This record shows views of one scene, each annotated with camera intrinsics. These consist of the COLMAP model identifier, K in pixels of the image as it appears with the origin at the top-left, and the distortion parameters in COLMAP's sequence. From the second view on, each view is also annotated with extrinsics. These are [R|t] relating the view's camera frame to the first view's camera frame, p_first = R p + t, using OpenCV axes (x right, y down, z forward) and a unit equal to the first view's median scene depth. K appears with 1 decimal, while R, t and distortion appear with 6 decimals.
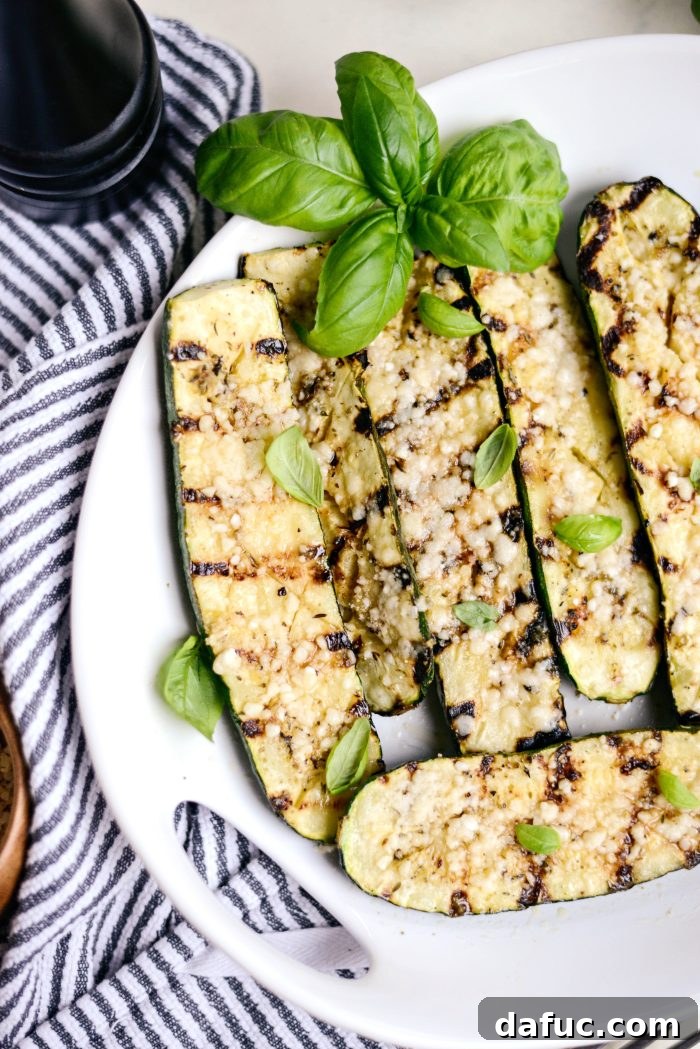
lens RADIAL K [[1635.2, 0, 348.2], [0, 1635.2, 555.6], [0, 0, 1]] dist [-0.144151, -0.017270]
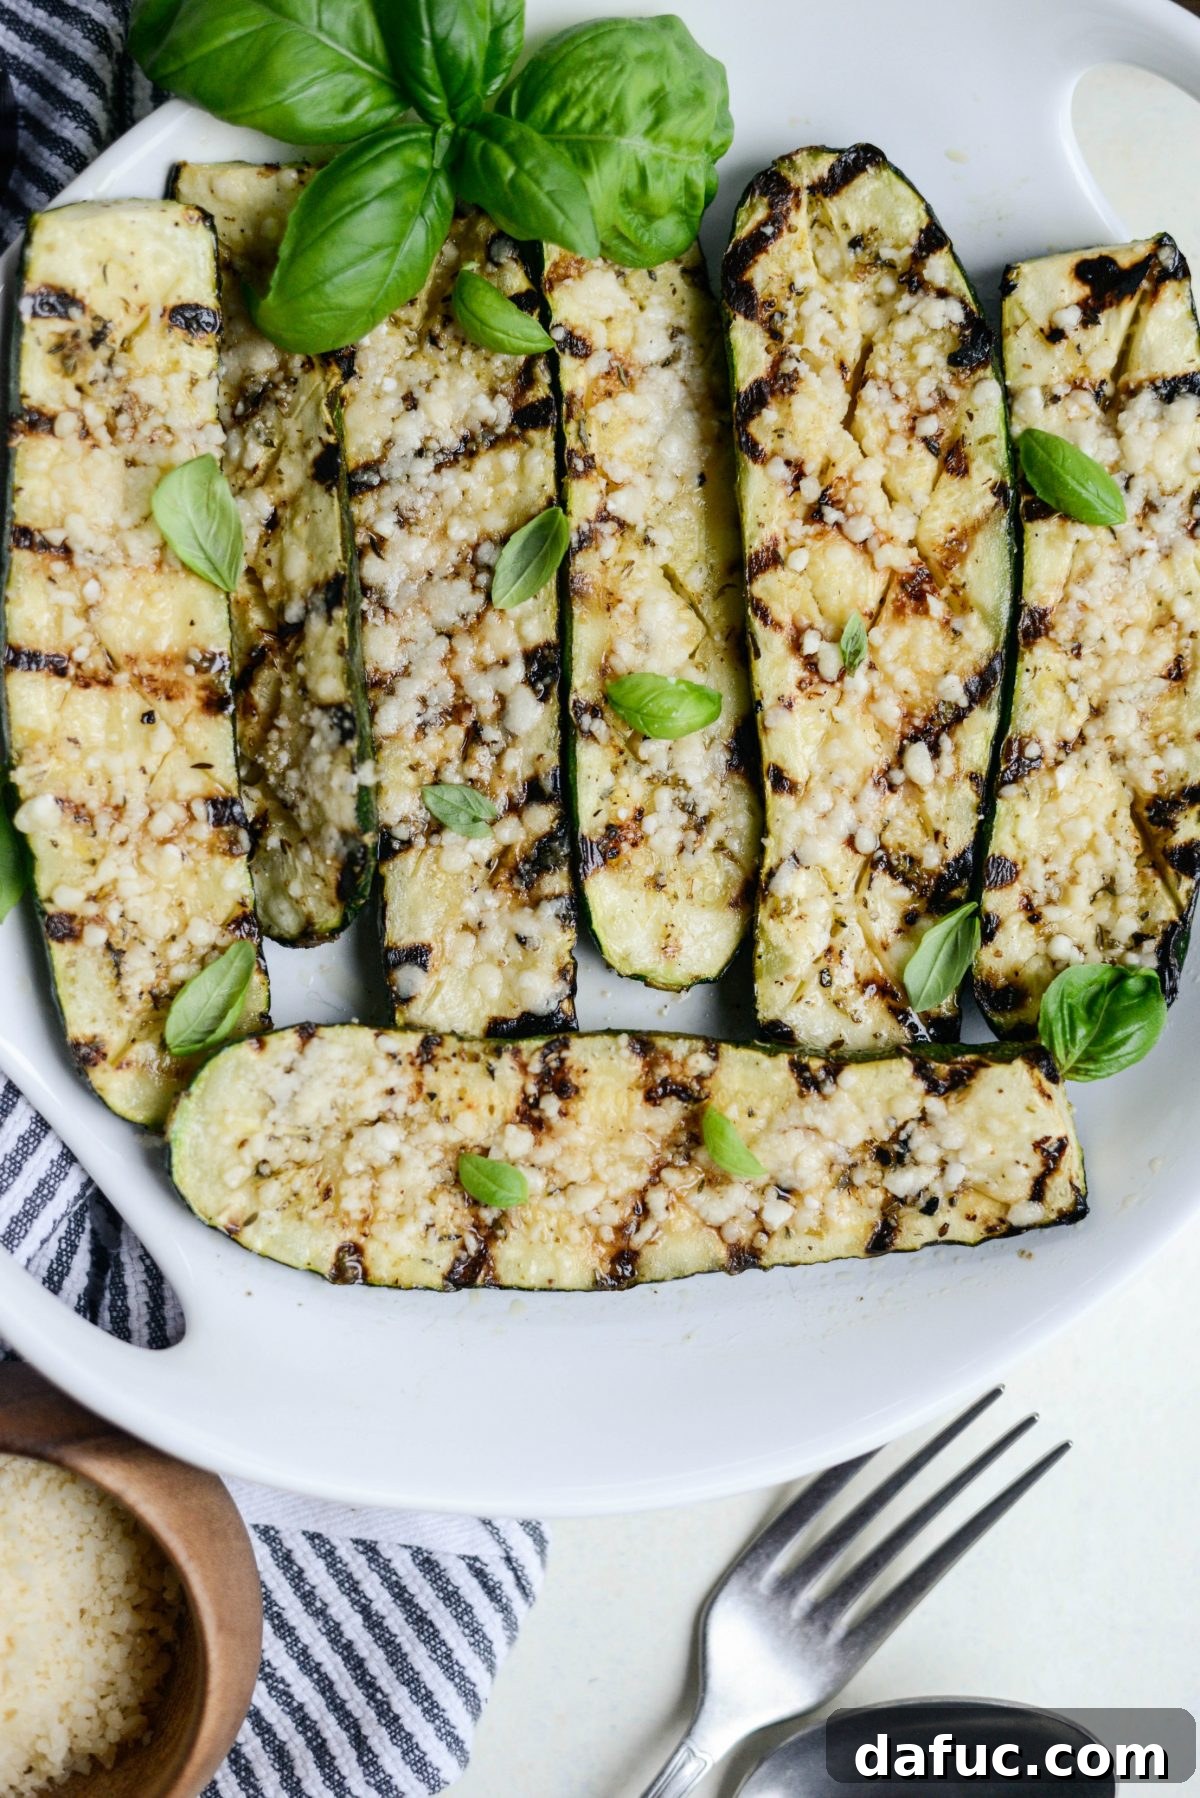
lens RADIAL K [[2802.8, 0, 597.0], [0, 2802.8, 952.2], [0, 0, 1]] dist [-0.144151, -0.017270]
pose [[0.985972, 0.165018, 0.025059, 0.112765], [-0.166313, 0.983995, 0.063987, 0.013792], [-0.014099, -0.067257, 0.997636, -0.053648]]
